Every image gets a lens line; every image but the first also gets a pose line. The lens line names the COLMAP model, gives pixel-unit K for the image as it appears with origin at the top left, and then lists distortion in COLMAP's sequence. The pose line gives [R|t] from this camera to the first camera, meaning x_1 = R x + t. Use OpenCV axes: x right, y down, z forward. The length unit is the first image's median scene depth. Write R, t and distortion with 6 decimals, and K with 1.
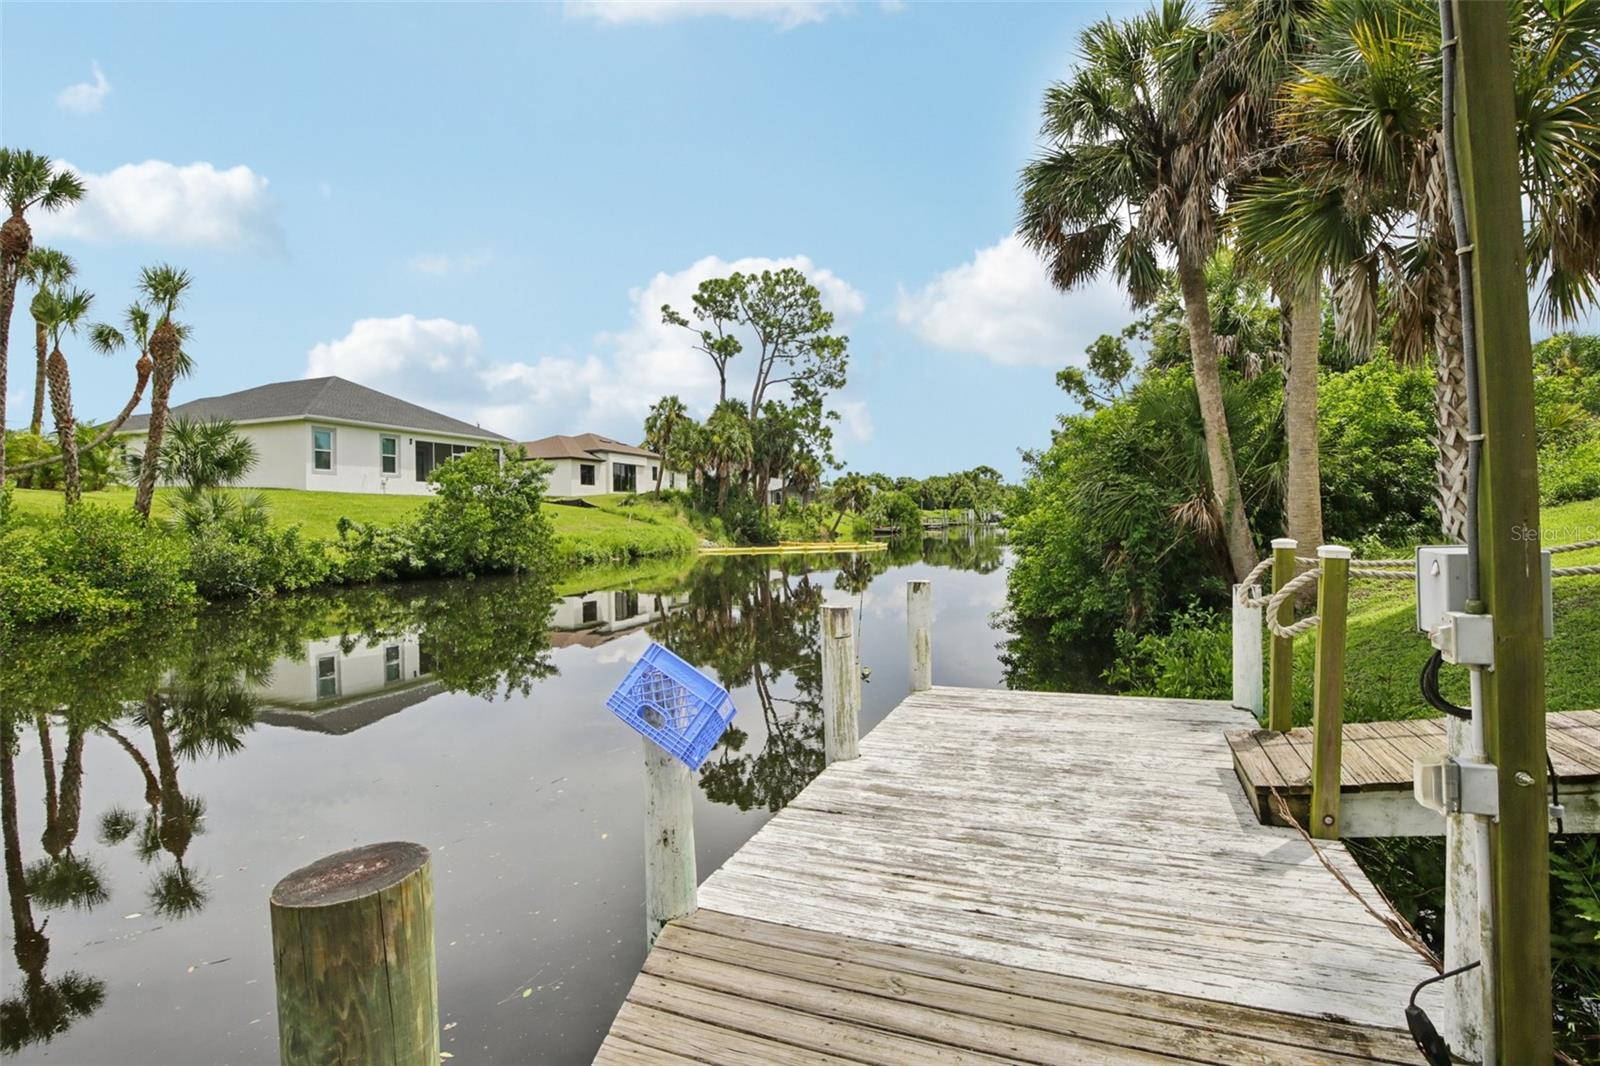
lens RADIAL K [[735.9, 0, 796.6], [0, 735.9, 514.6], [0, 0, 1]] dist [-0.025547, 0.000130]
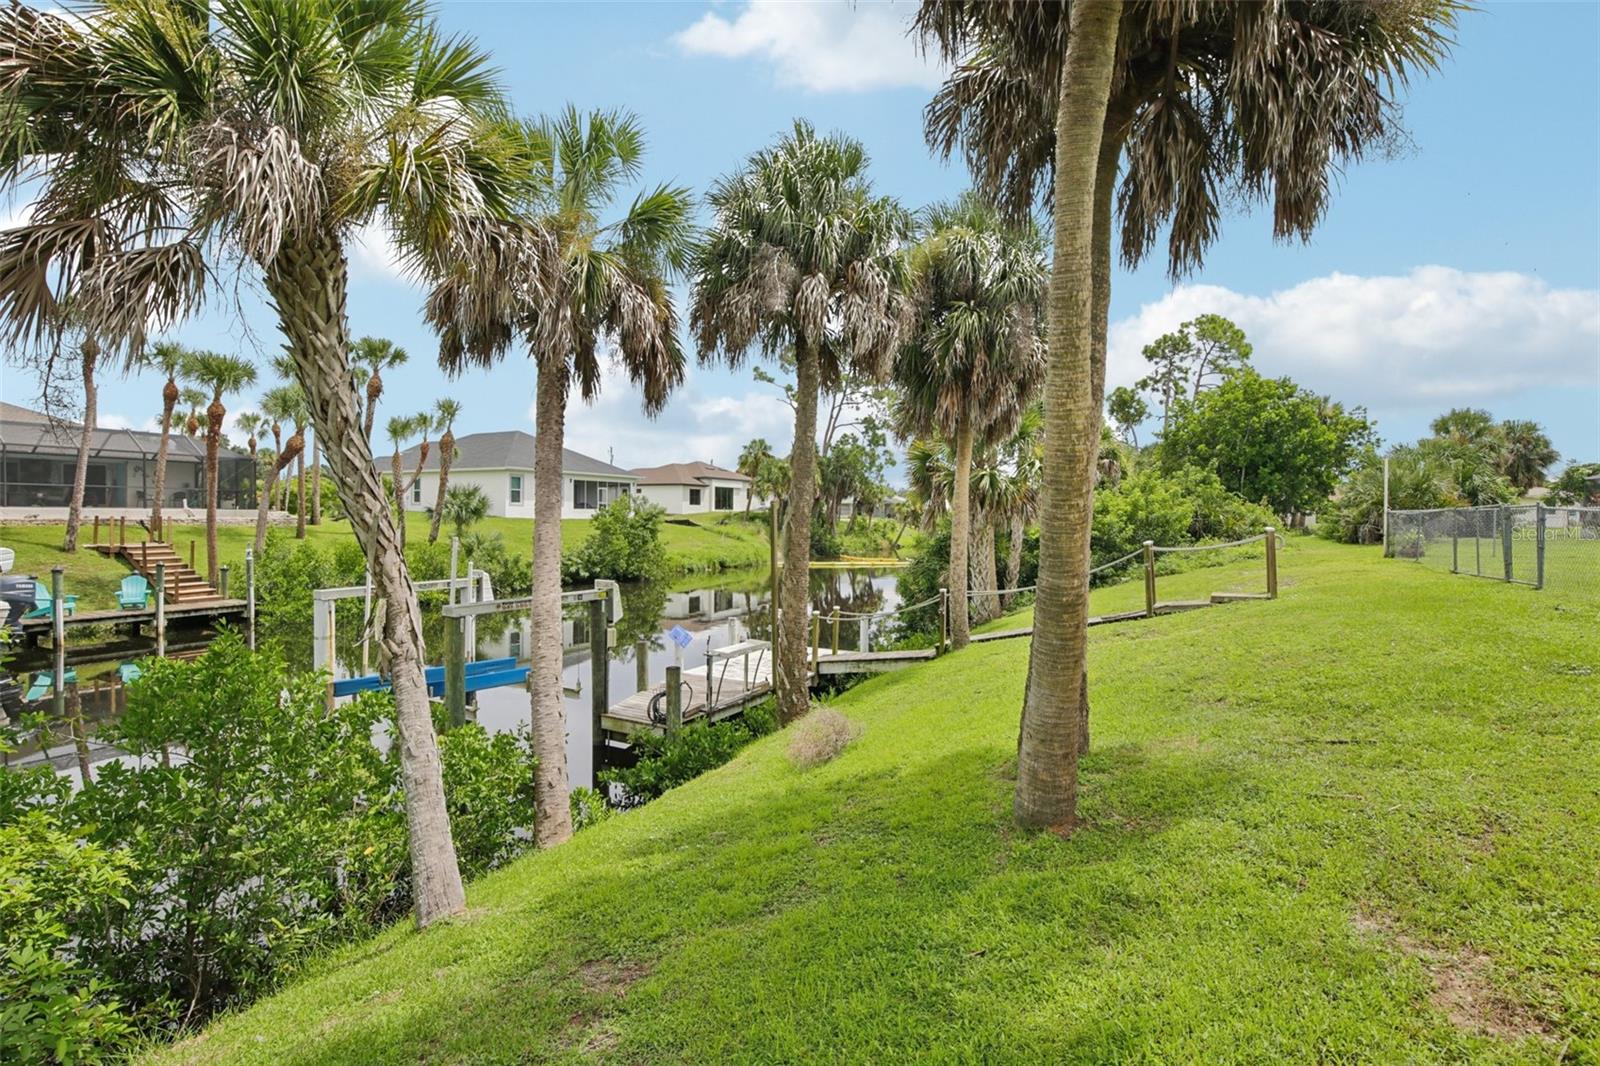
lens RADIAL K [[708.0, 0, 799.8], [0, 708.0, 494.4], [0, 0, 1]] dist [-0.001922, 0.000037]
pose [[0.990260, 0.016153, -0.138289, 0.069644], [-0.019843, 0.999482, -0.025345, -0.033116], [0.137808, 0.027842, 0.990068, -0.203844]]
